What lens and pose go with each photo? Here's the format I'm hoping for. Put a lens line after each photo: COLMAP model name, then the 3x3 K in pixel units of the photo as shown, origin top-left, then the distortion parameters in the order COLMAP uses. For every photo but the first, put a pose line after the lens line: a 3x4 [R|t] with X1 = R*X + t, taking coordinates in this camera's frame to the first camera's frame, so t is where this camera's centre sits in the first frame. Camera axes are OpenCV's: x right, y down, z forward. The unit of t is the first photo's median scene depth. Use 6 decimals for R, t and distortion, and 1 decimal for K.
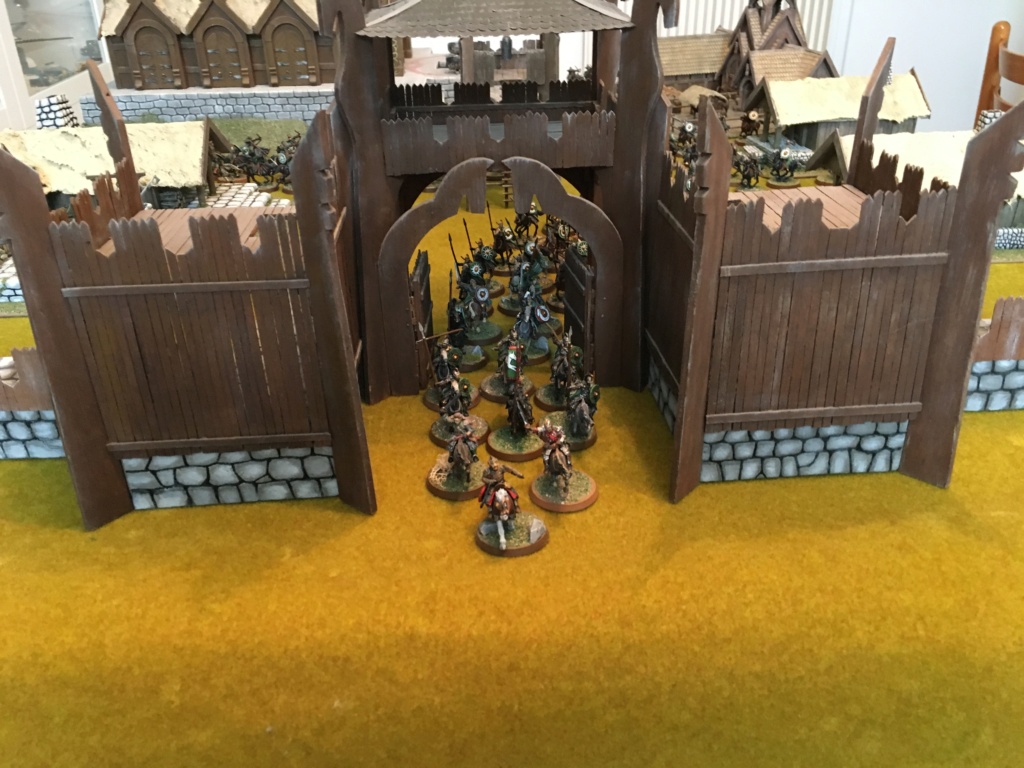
lens RADIAL K [[890.4, 0, 512.0], [0, 890.4, 384.0], [0, 0, 1]] dist [0.087634, -0.141494]
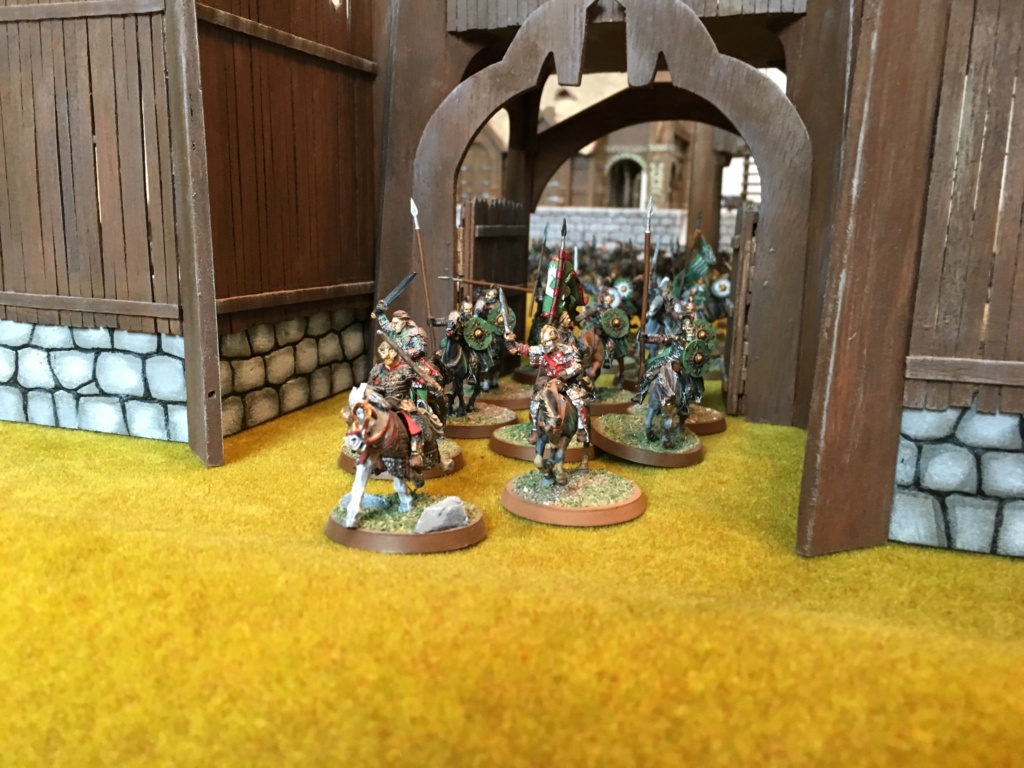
lens RADIAL K [[890.4, 0, 512.0], [0, 890.4, 384.0], [0, 0, 1]] dist [0.087634, -0.141494]
pose [[0.923432, 0.116240, -0.365735, 0.200811], [-0.222530, 0.938631, -0.263537, 0.200169], [0.312656, 0.324746, 0.892629, 0.560343]]
